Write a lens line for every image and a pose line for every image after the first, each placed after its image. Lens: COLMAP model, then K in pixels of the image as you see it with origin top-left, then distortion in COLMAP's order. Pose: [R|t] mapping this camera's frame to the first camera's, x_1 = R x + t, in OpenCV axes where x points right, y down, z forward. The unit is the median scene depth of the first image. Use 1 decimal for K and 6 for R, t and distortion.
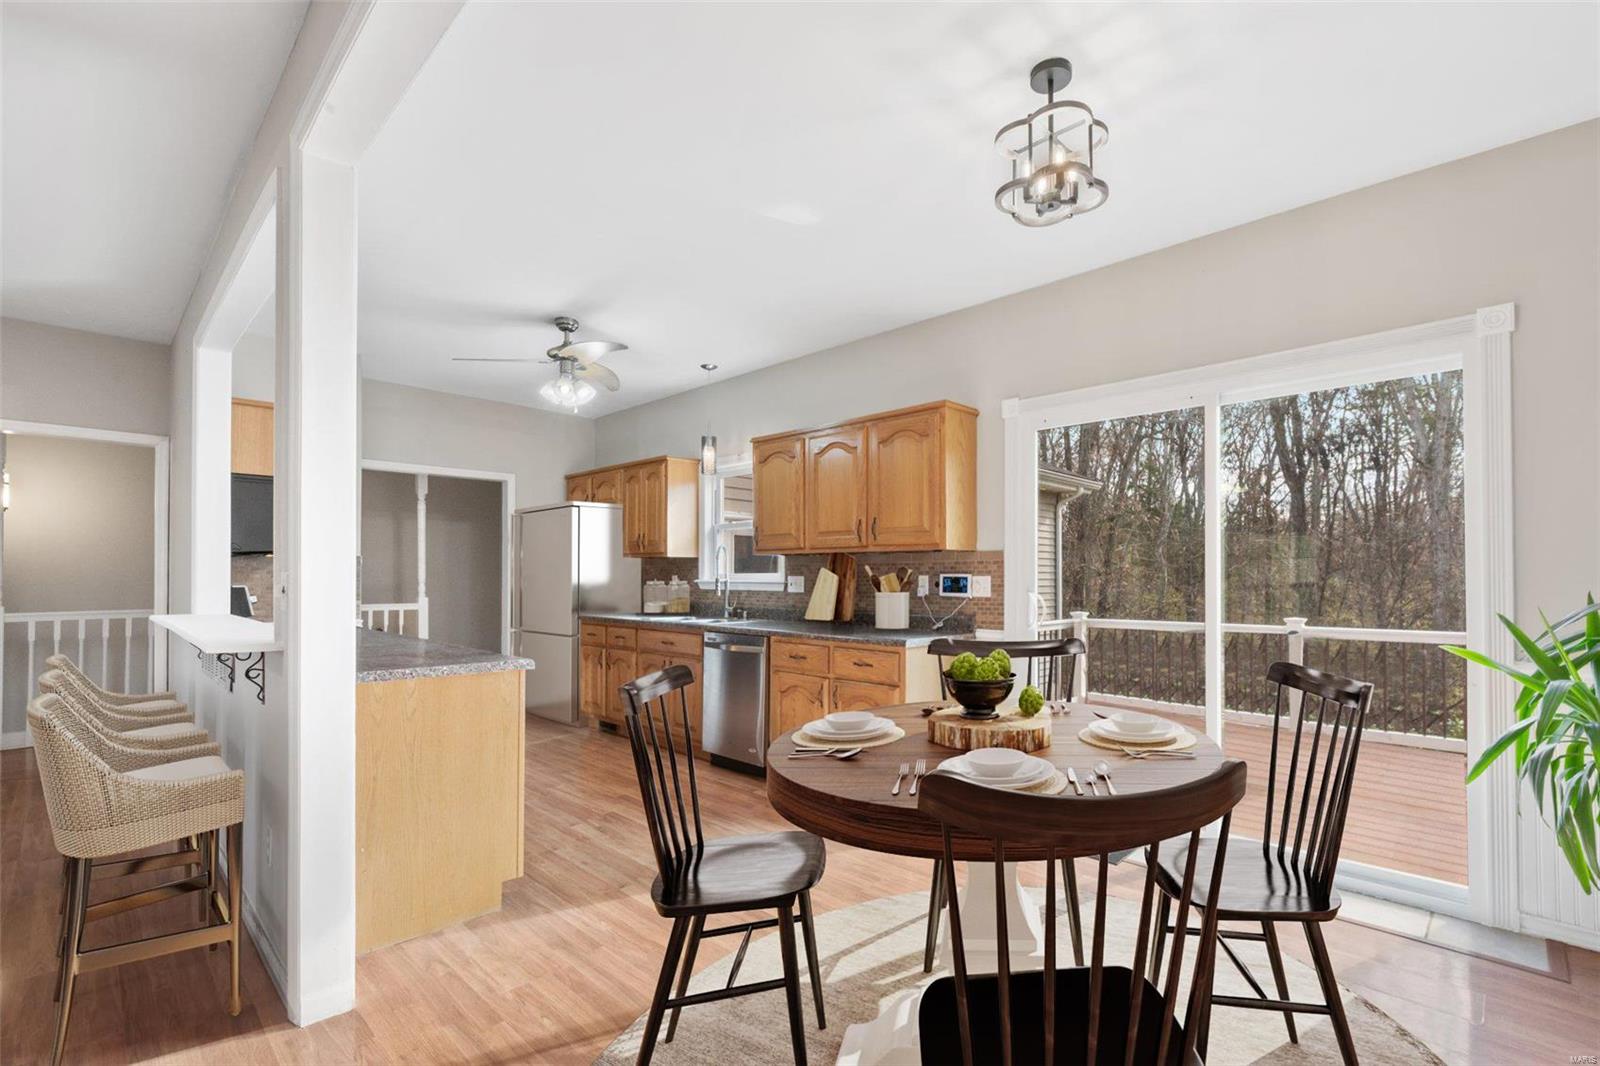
lens RADIAL K [[716.4, 0, 868.3], [0, 716.4, 571.5], [0, 0, 1]] dist [-0.005551, 0.003316]
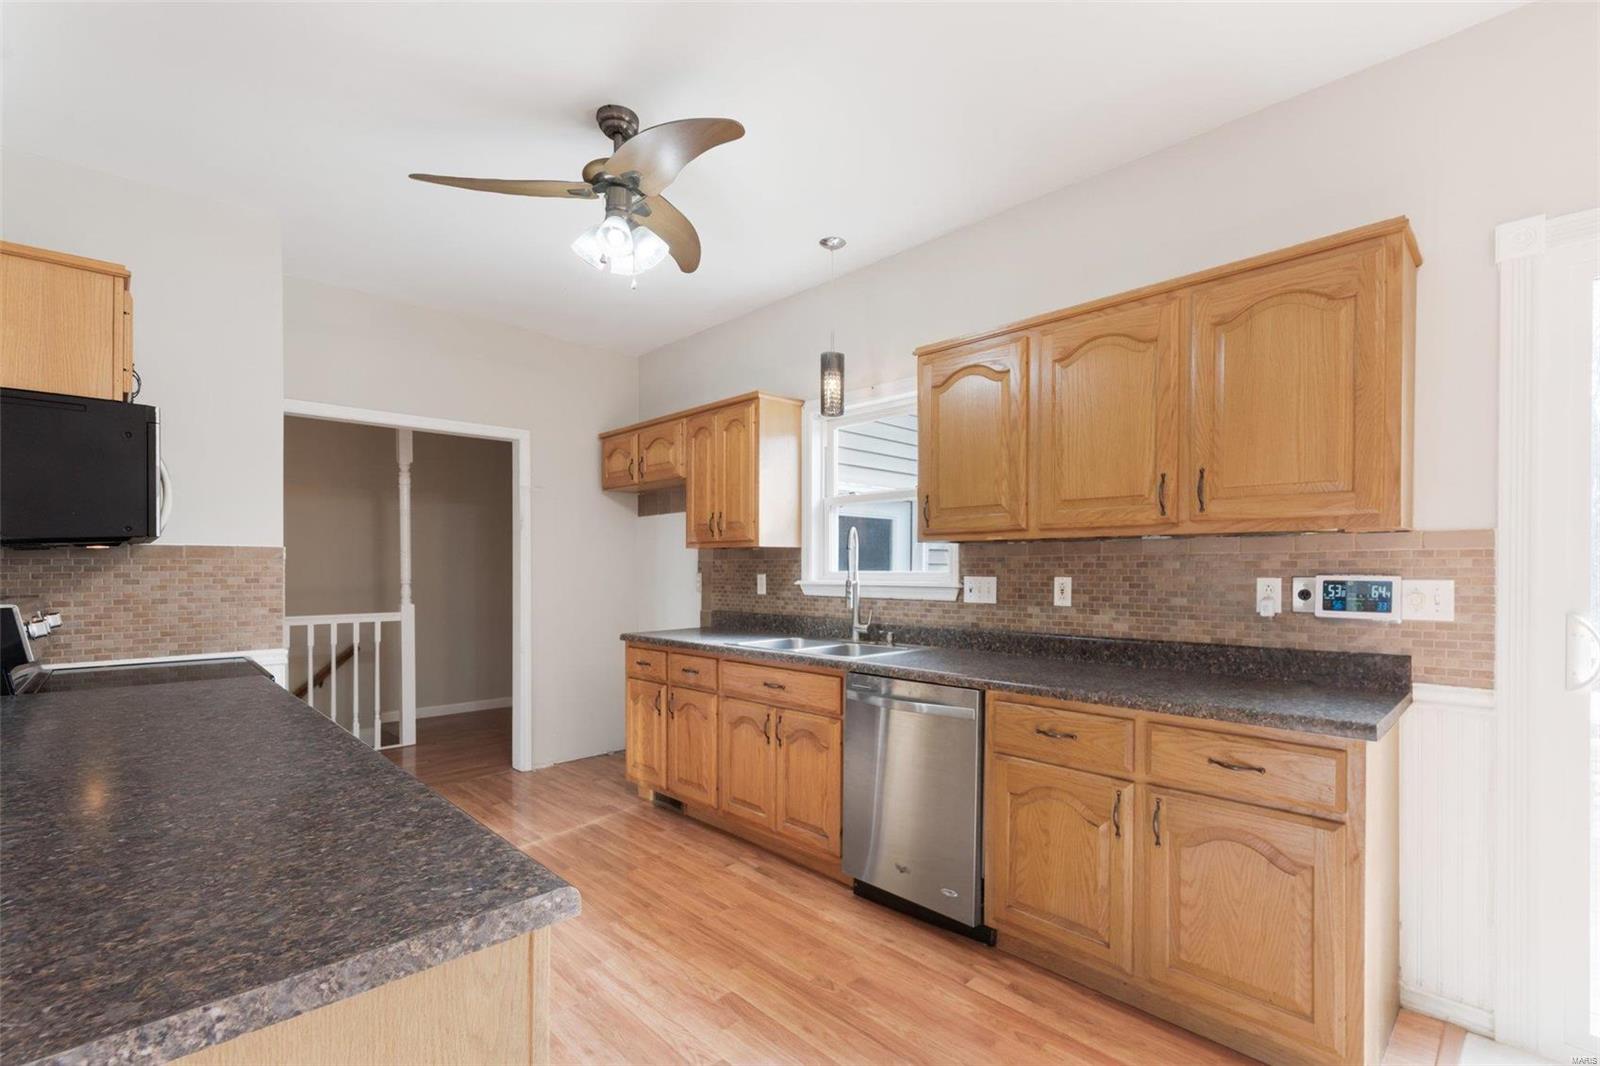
lens RADIAL K [[716.4, 0, 856.1], [0, 716.4, 564.4], [0, 0, 1]] dist [-0.005551, 0.003316]
pose [[0.999390, -0.003568, -0.034747, -0.180777], [0.003659, 0.999990, 0.002570, -0.005896], [0.034738, -0.002696, 0.999393, 0.372825]]
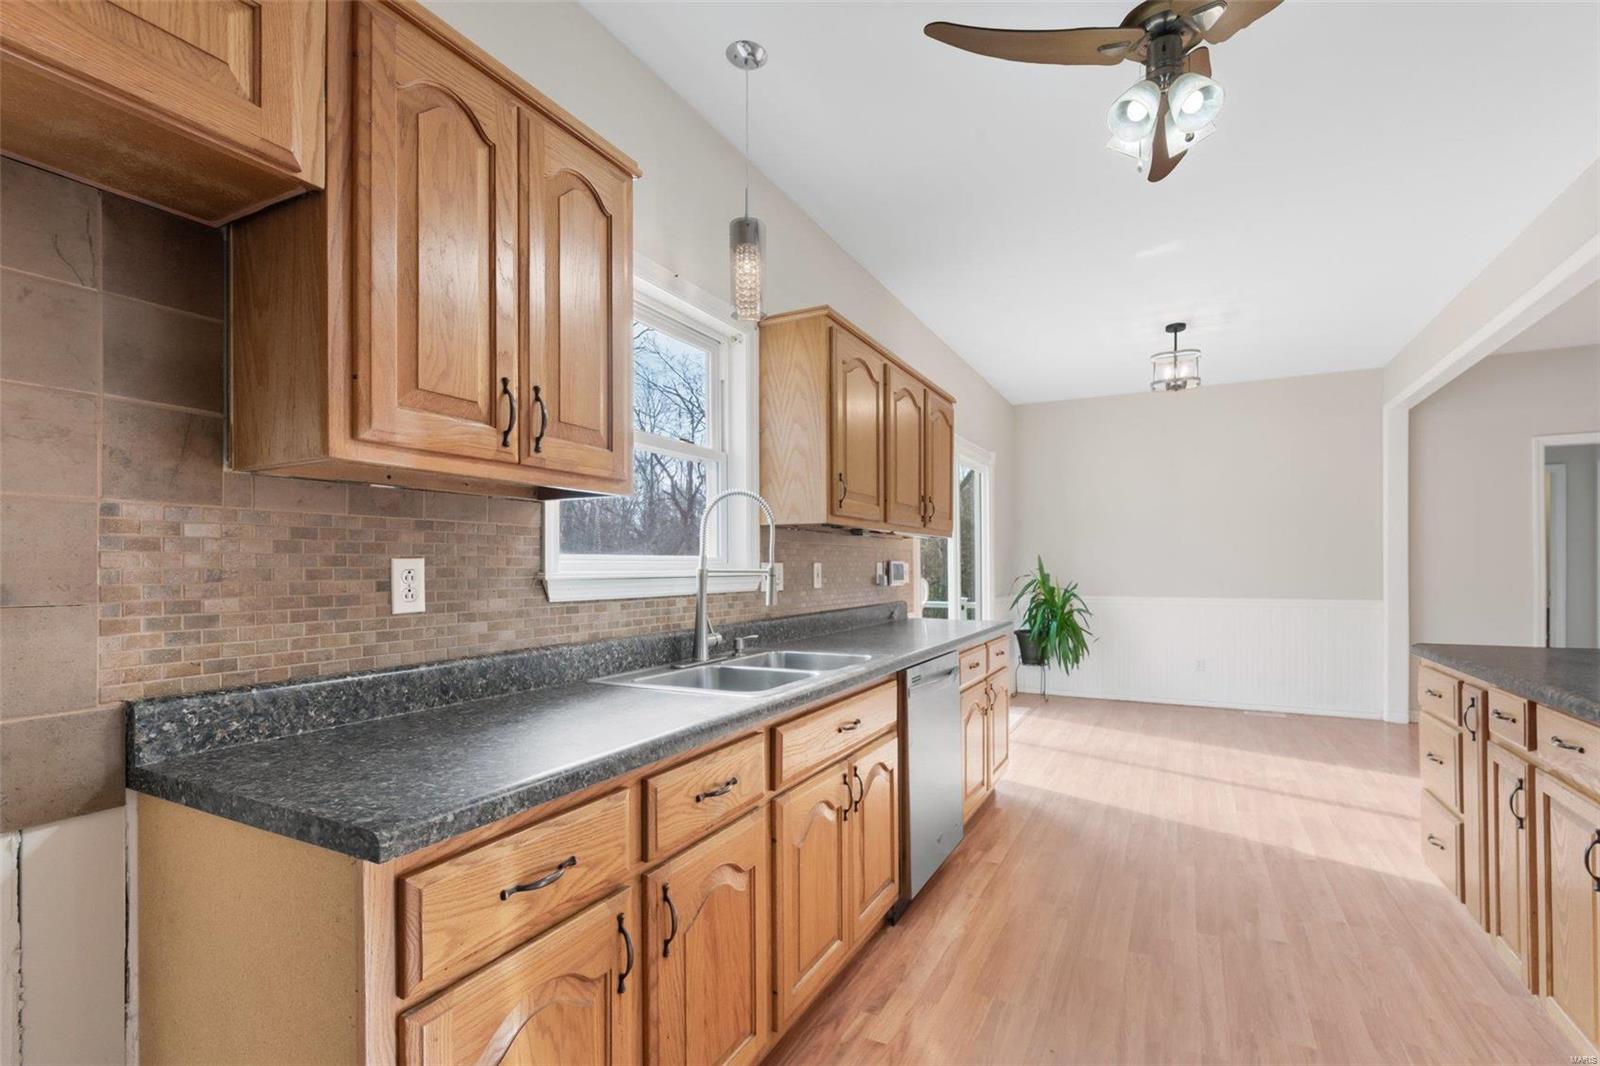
lens RADIAL K [[716.4, 0, 823.6], [0, 716.4, 566.1], [0, 0, 1]] dist [-0.005551, 0.003316]
pose [[-0.259034, 0.003062, 0.965863, -0.637496], [0.001367, 0.999995, -0.002803, 0.010702], [-0.965867, 0.000595, -0.259037, 1.072550]]
